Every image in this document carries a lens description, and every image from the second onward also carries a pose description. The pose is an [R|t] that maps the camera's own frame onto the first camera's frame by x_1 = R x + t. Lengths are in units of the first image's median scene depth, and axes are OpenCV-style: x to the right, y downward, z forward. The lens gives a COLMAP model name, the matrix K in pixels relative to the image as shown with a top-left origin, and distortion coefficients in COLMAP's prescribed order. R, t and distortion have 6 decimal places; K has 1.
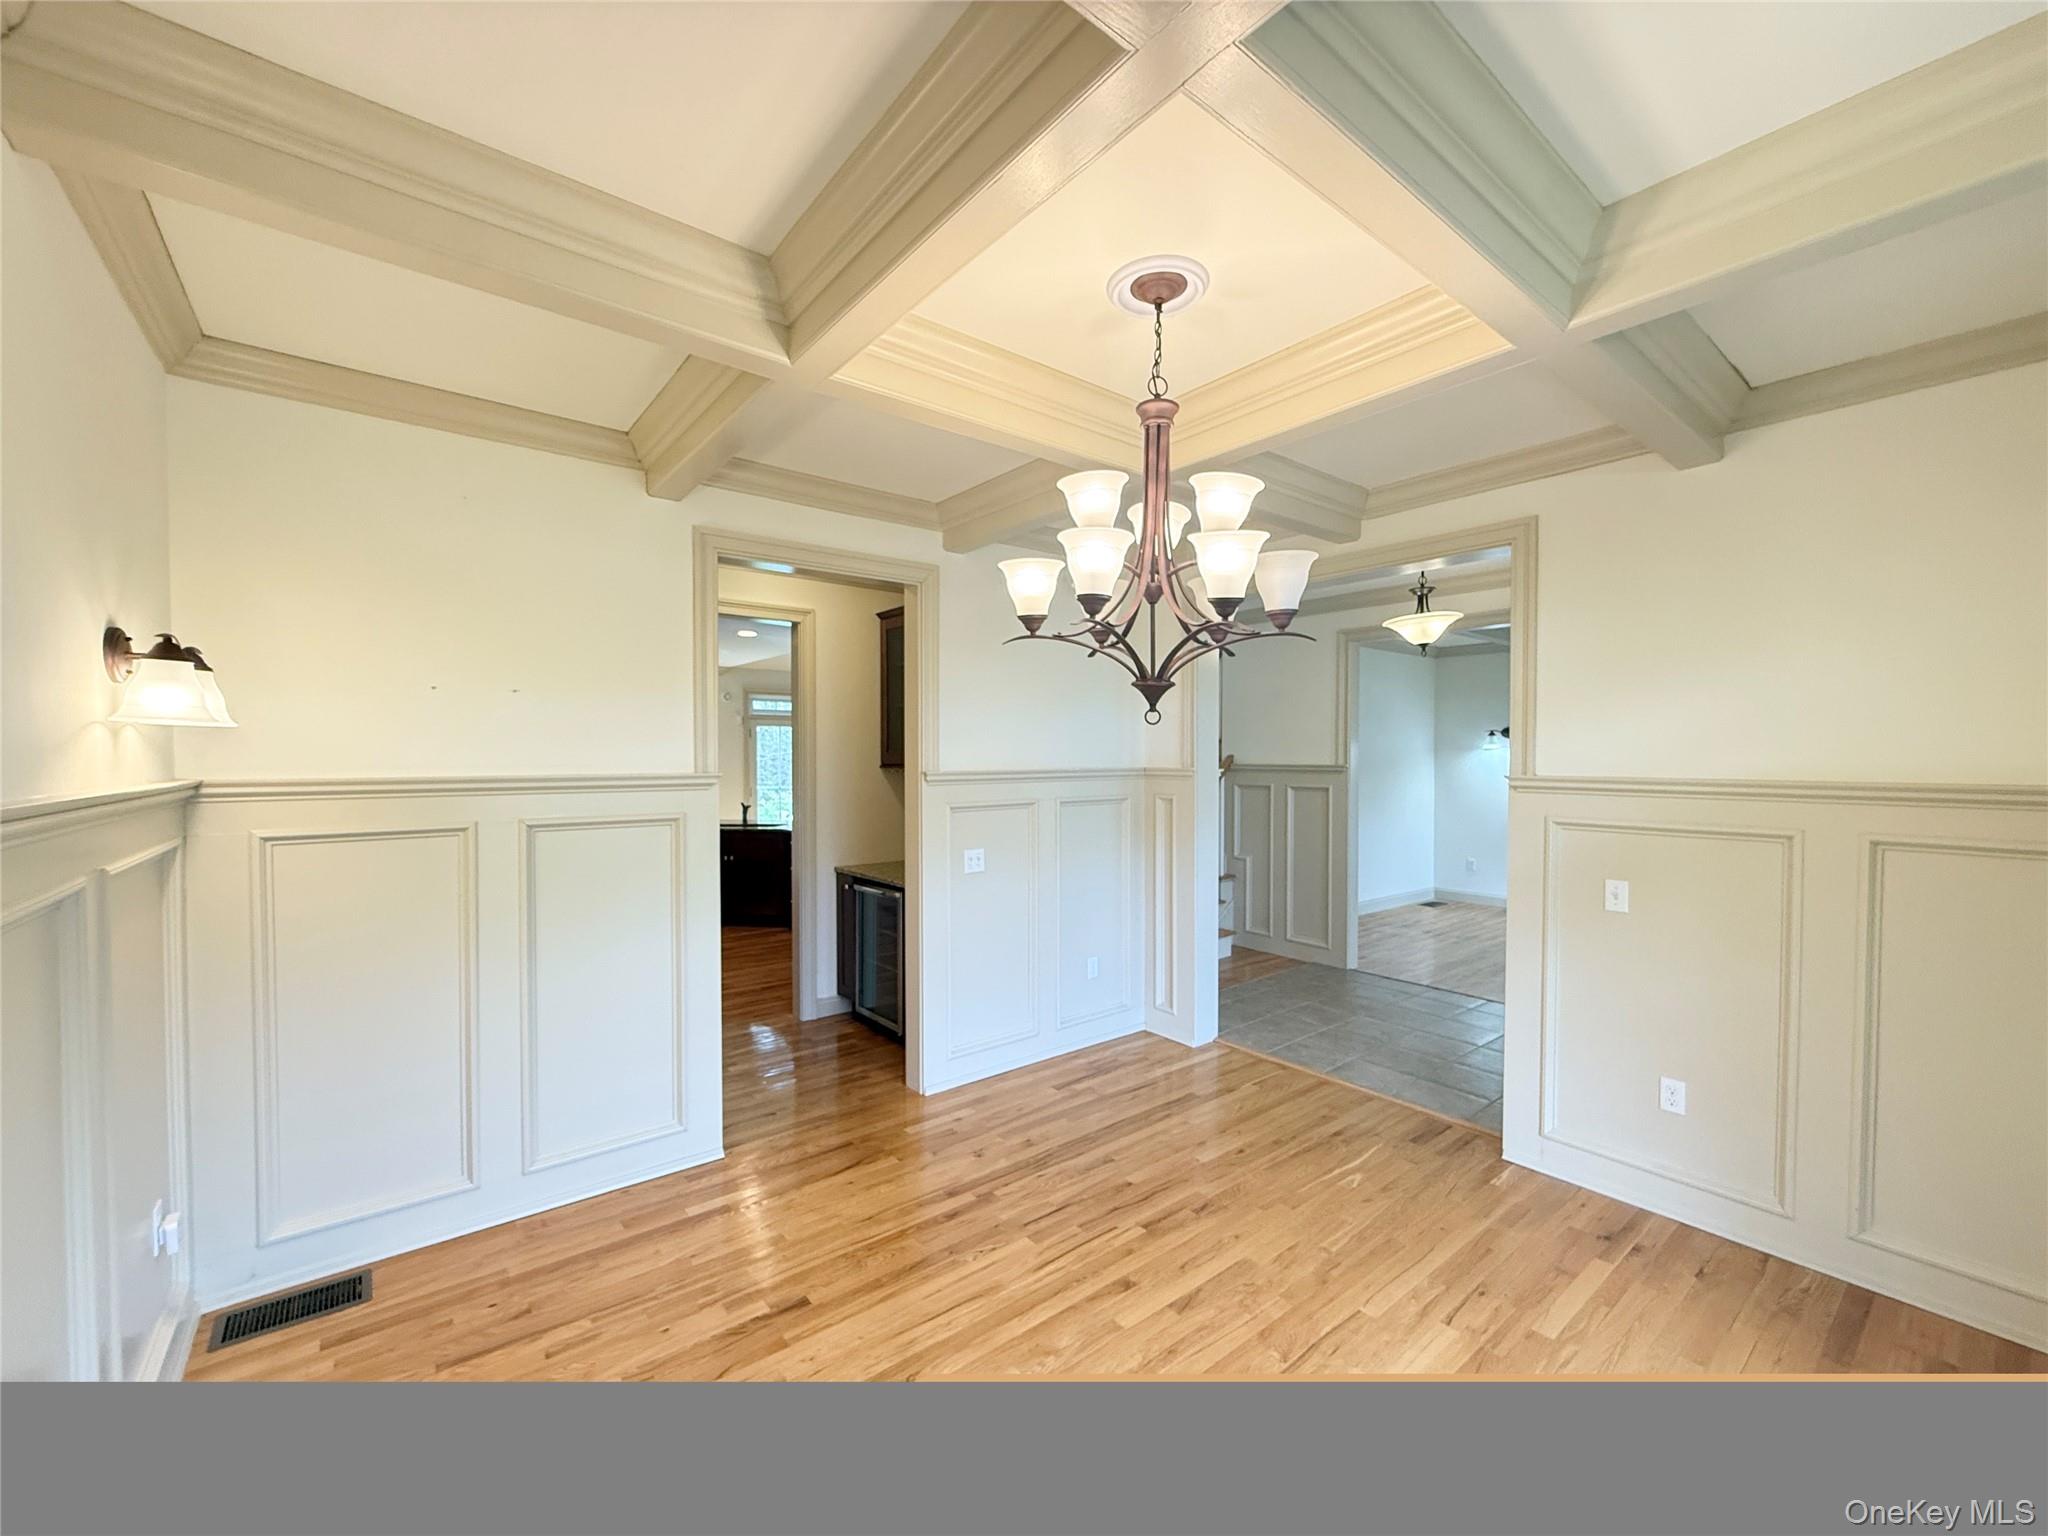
lens RADIAL K [[816.5, 0, 1016.9], [0, 816.5, 767.8], [0, 0, 1]] dist [-0.001774, 0.000501]
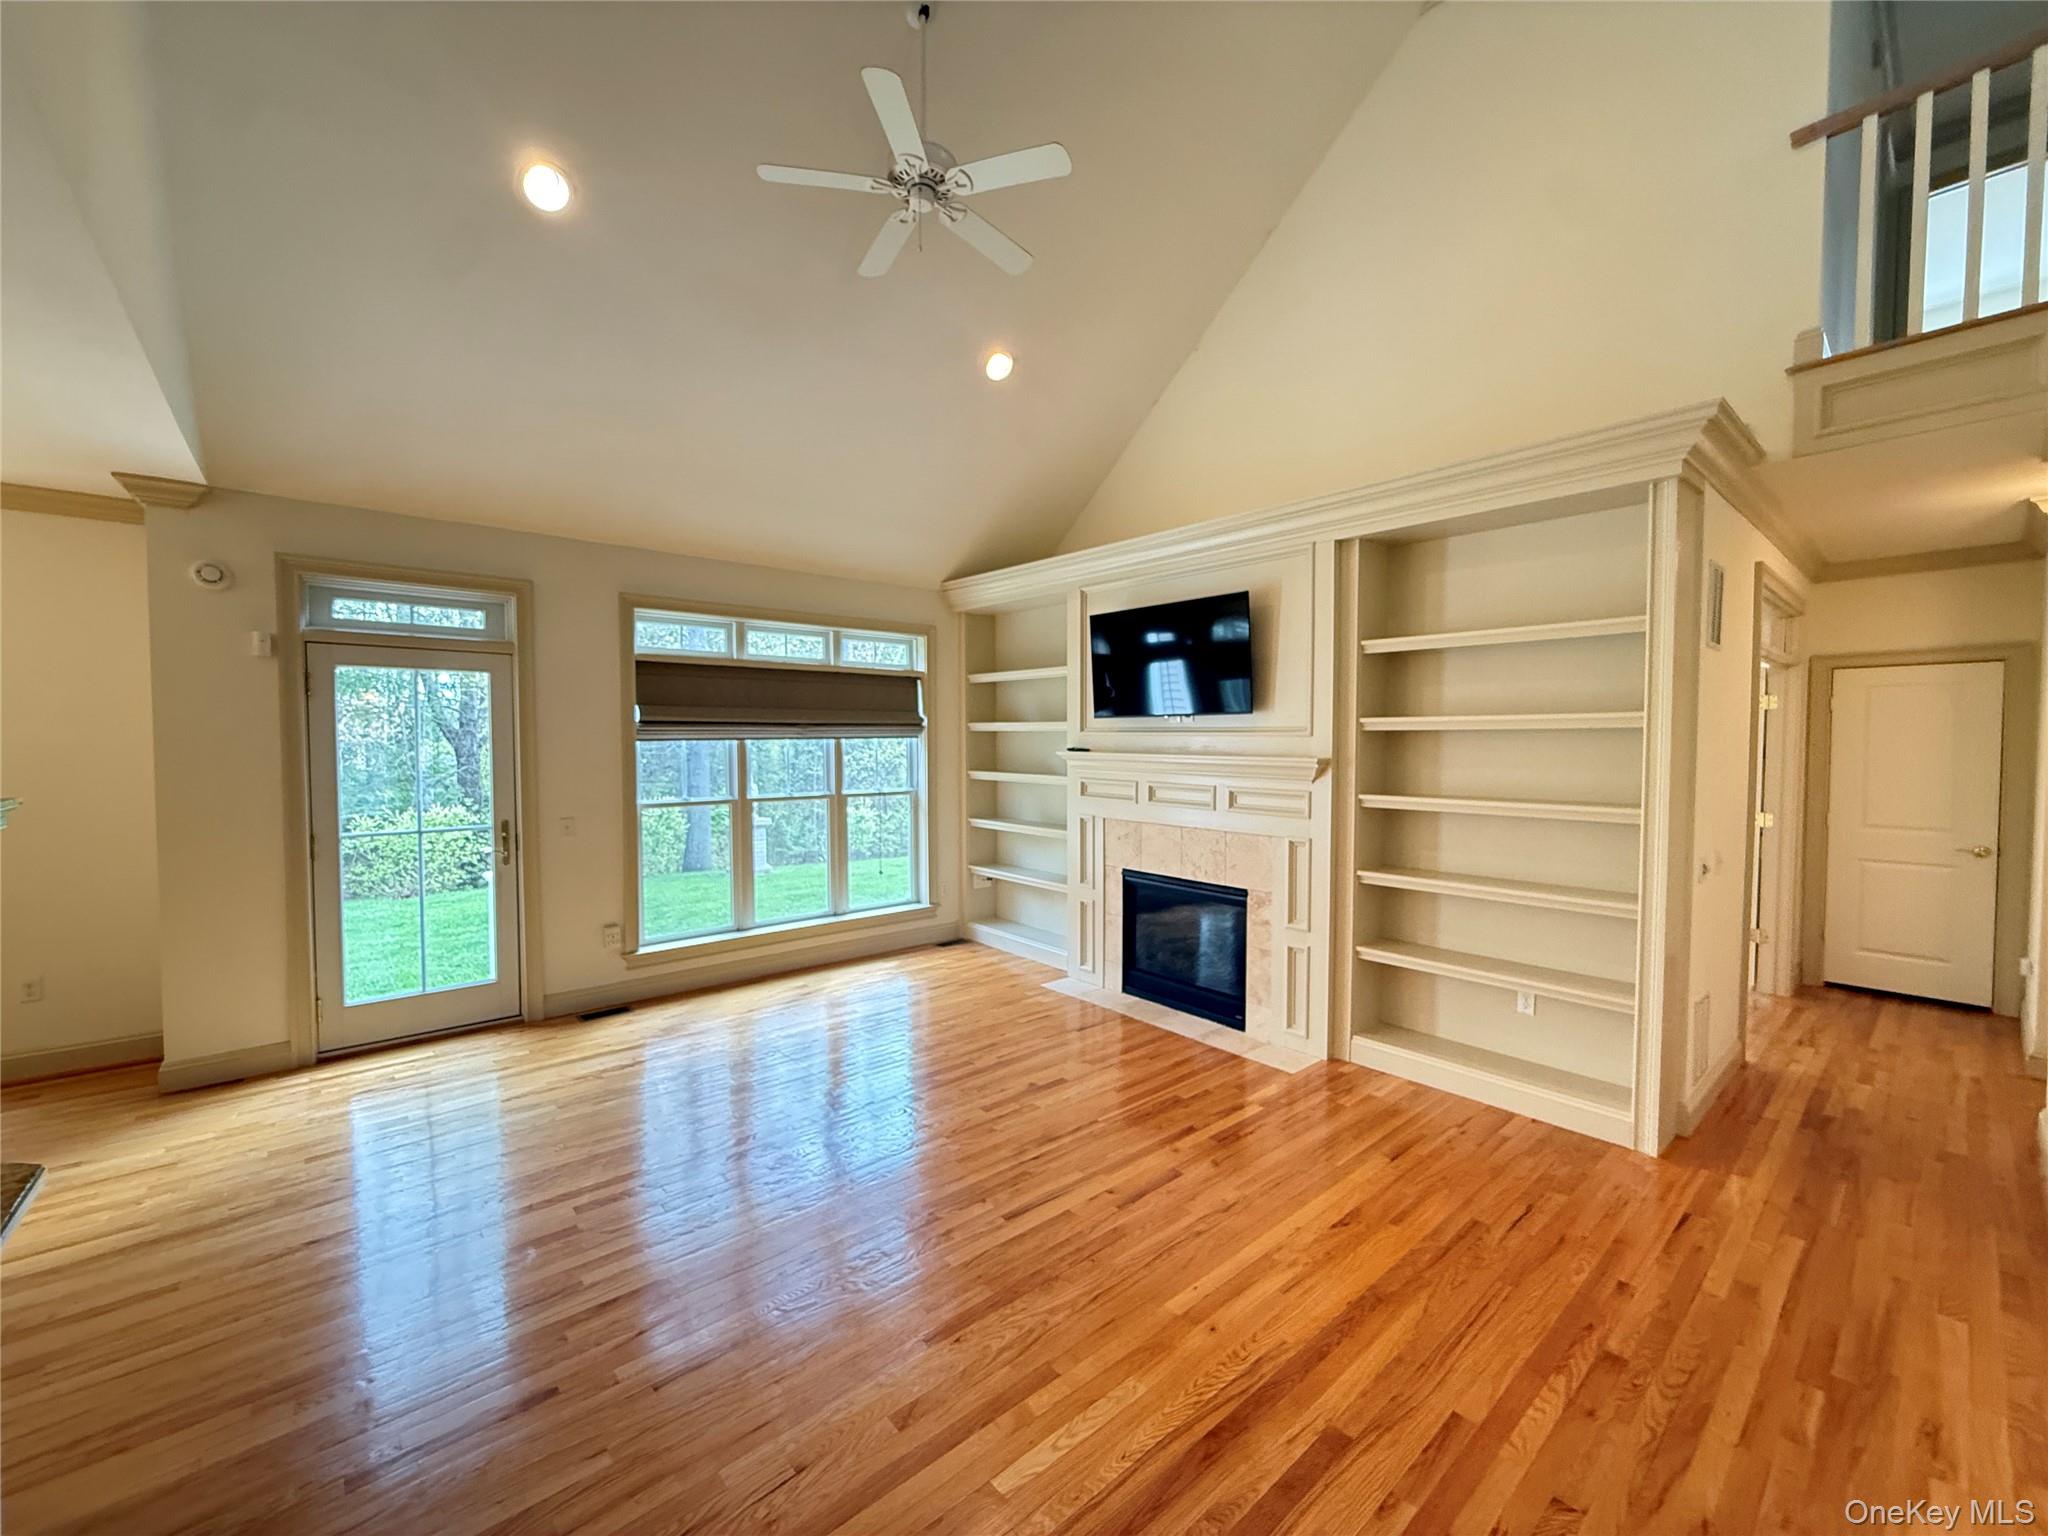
lens RADIAL K [[816.5, 0, 1017.9], [0, 816.5, 768.2], [0, 0, 1]] dist [-0.001774, 0.000501]
pose [[0.999267, 0.001040, 0.038265, -0.026573], [-0.001722, 0.999840, 0.017787, -0.012087], [-0.038240, -0.017839, 0.999109, 0.638989]]
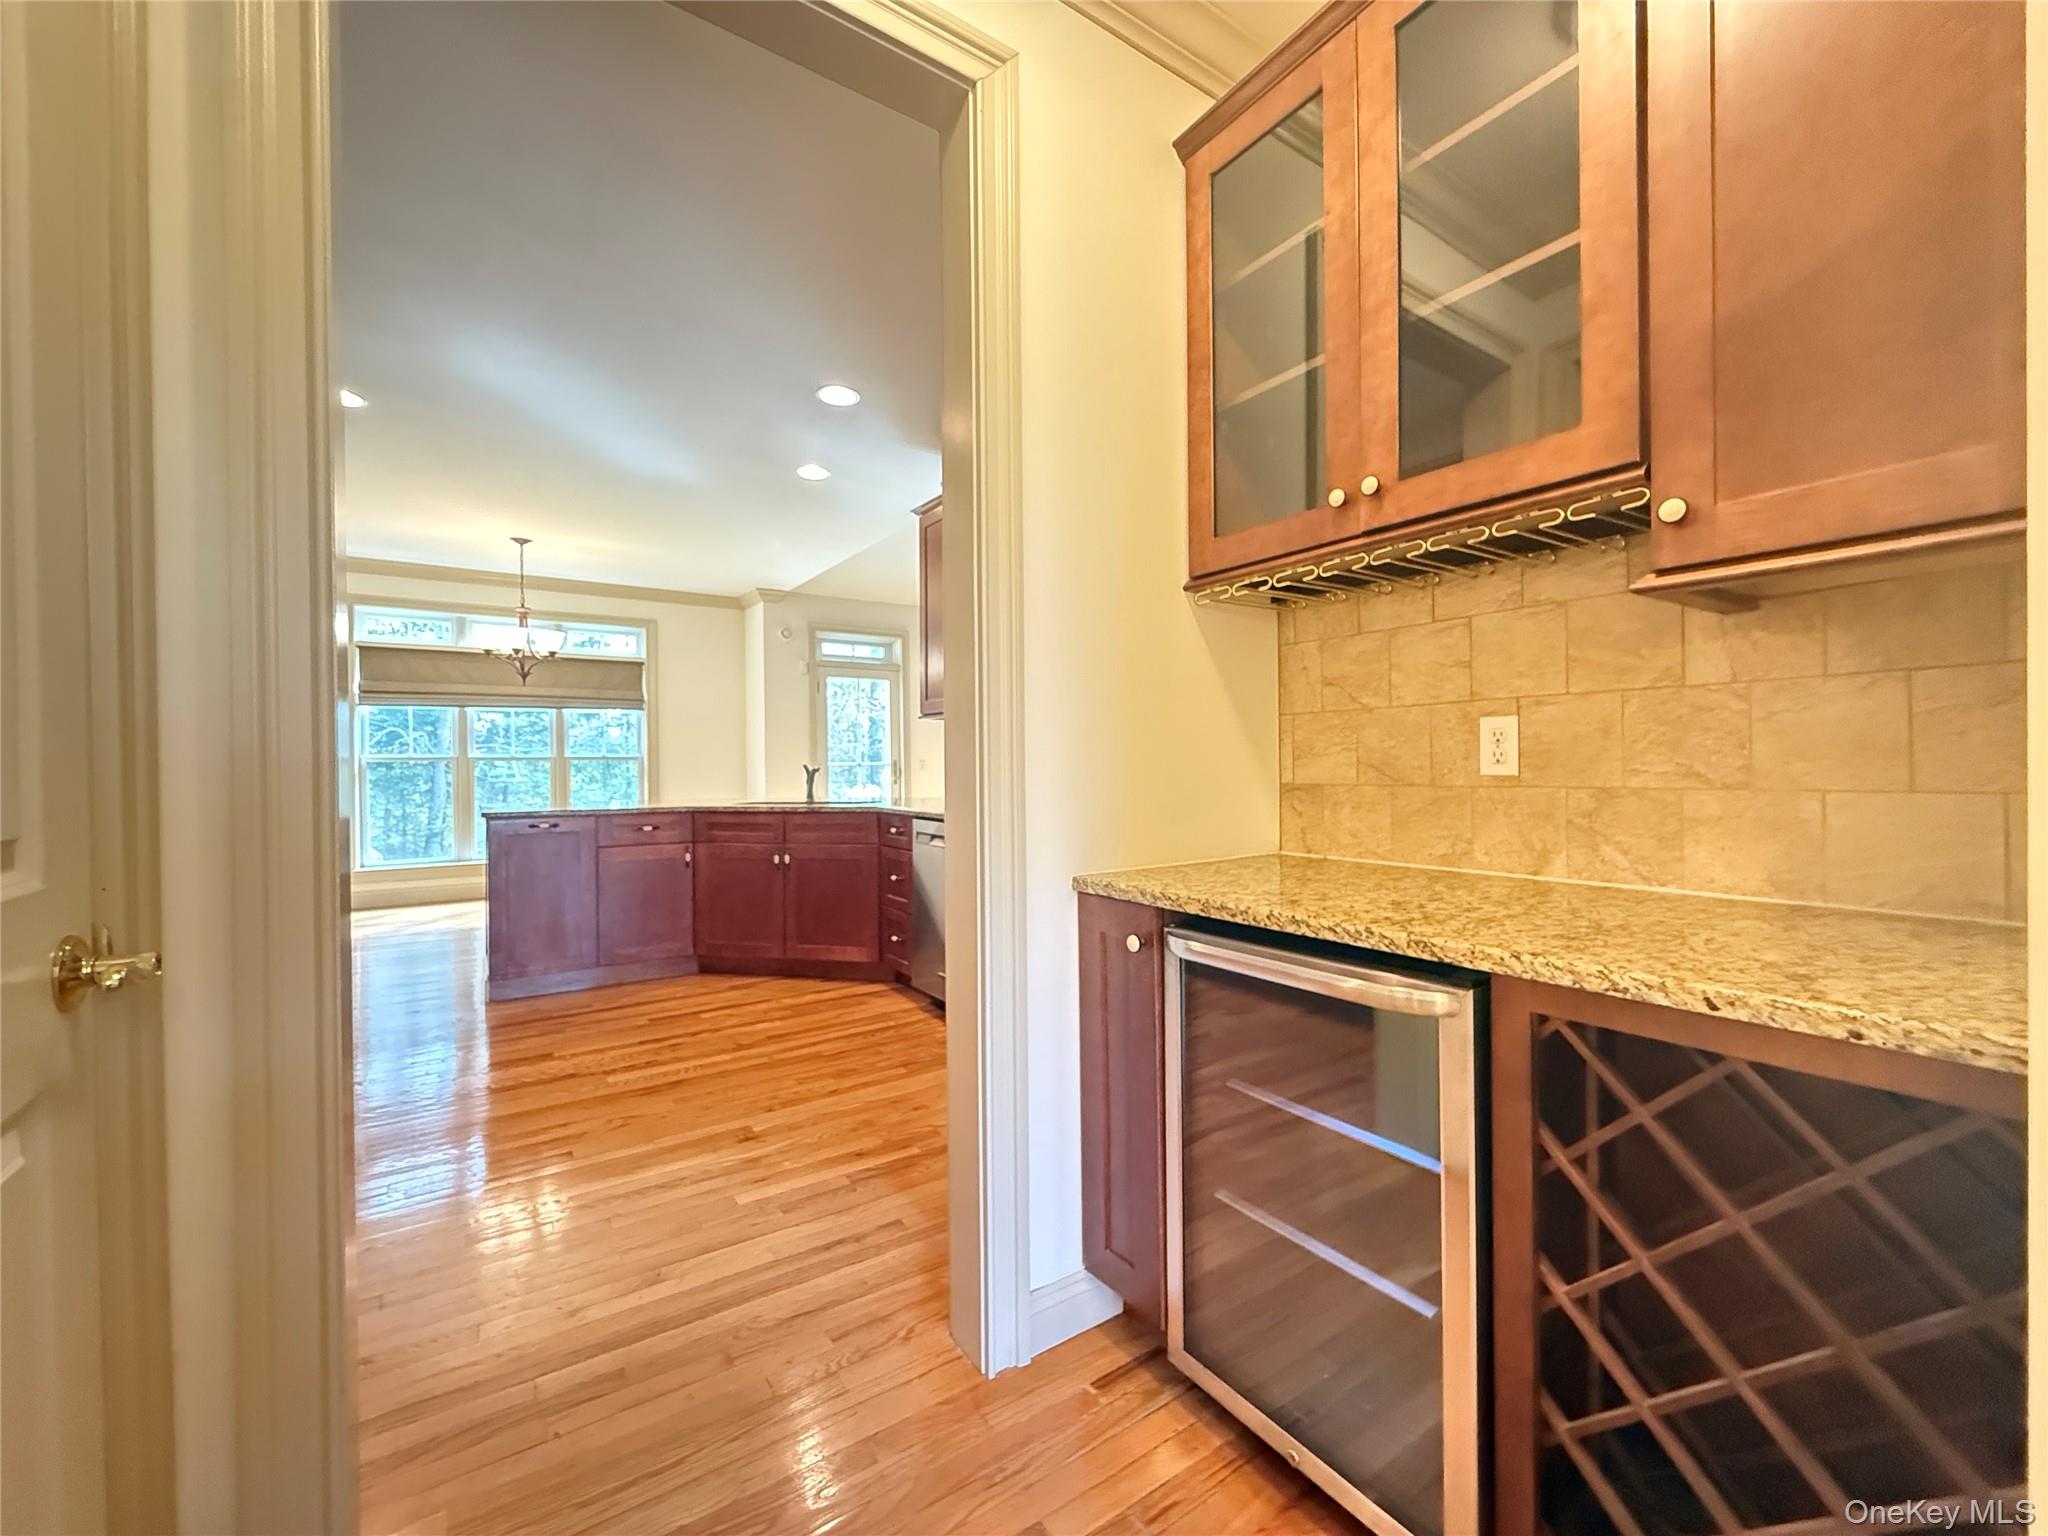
lens RADIAL K [[816.5, 0, 1013.4], [0, 816.5, 760.4], [0, 0, 1]] dist [-0.001774, 0.000501]
pose [[0.996668, -0.008991, -0.081068, -0.100840], [0.007655, 0.999830, -0.016779, 0.036536], [0.081206, 0.016103, 0.996567, 0.307064]]
